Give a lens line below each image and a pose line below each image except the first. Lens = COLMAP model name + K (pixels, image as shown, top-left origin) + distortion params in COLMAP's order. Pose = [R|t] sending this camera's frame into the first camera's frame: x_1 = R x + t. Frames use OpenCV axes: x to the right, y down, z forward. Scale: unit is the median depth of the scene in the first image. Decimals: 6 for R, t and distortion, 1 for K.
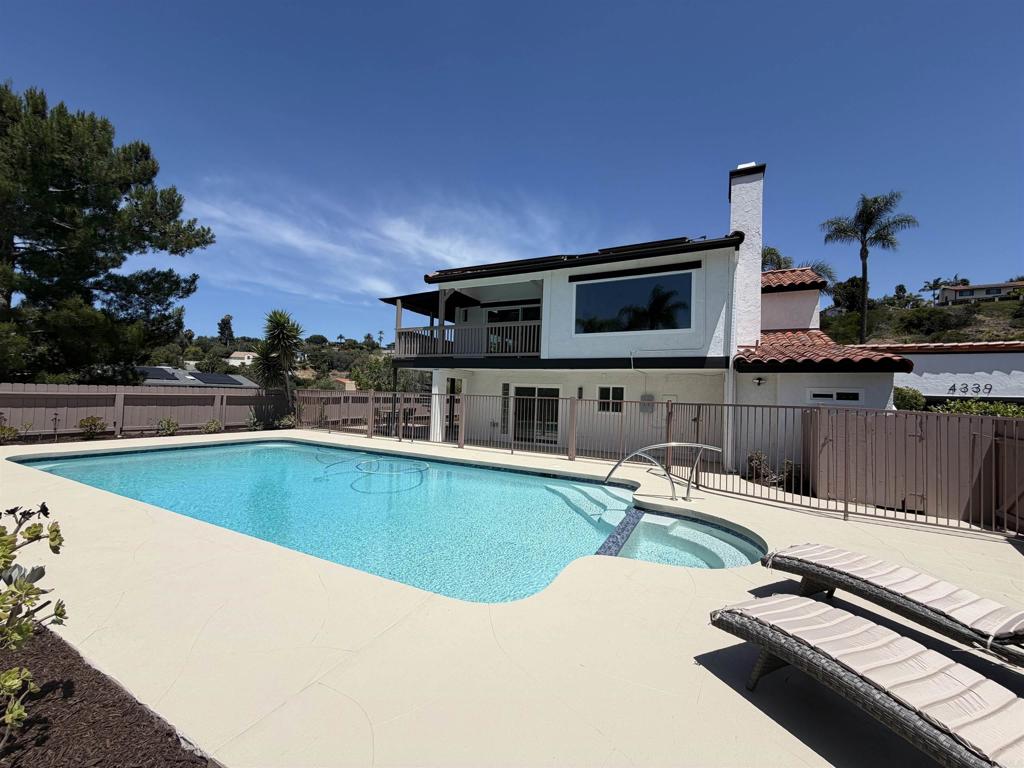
lens RADIAL K [[406.0, 0, 512.0], [0, 406.0, 384.0], [0, 0, 1]] dist [0.001355, 0.000045]
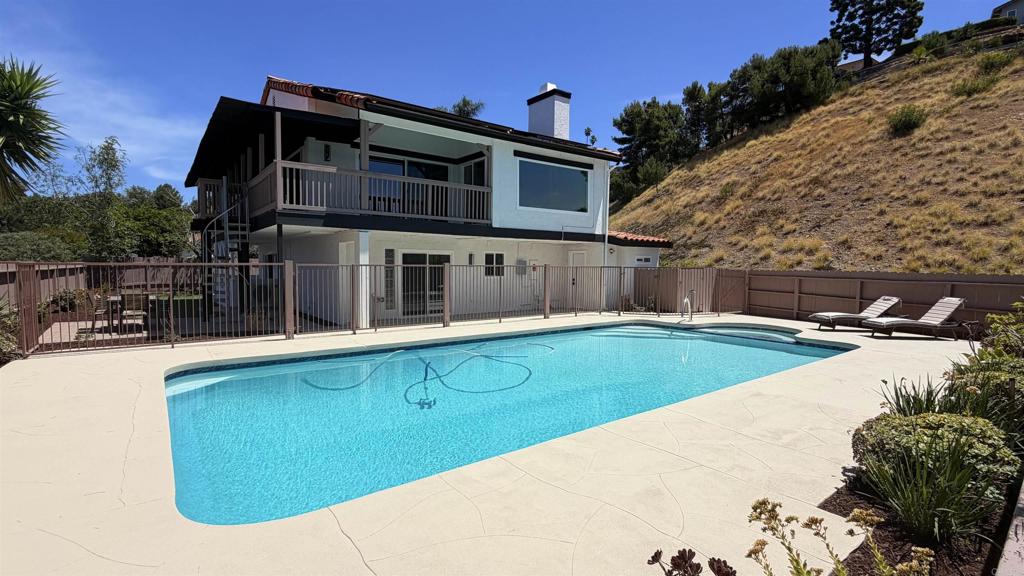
lens RADIAL K [[475.1, 0, 512.0], [0, 475.1, 288.0], [0, 0, 1]] dist [-0.001433, -0.000061]
pose [[0.427593, -0.077110, 0.900676, -0.954524], [-0.020799, 0.995252, 0.095081, -0.023918], [-0.903732, -0.059389, 0.423959, 0.435634]]
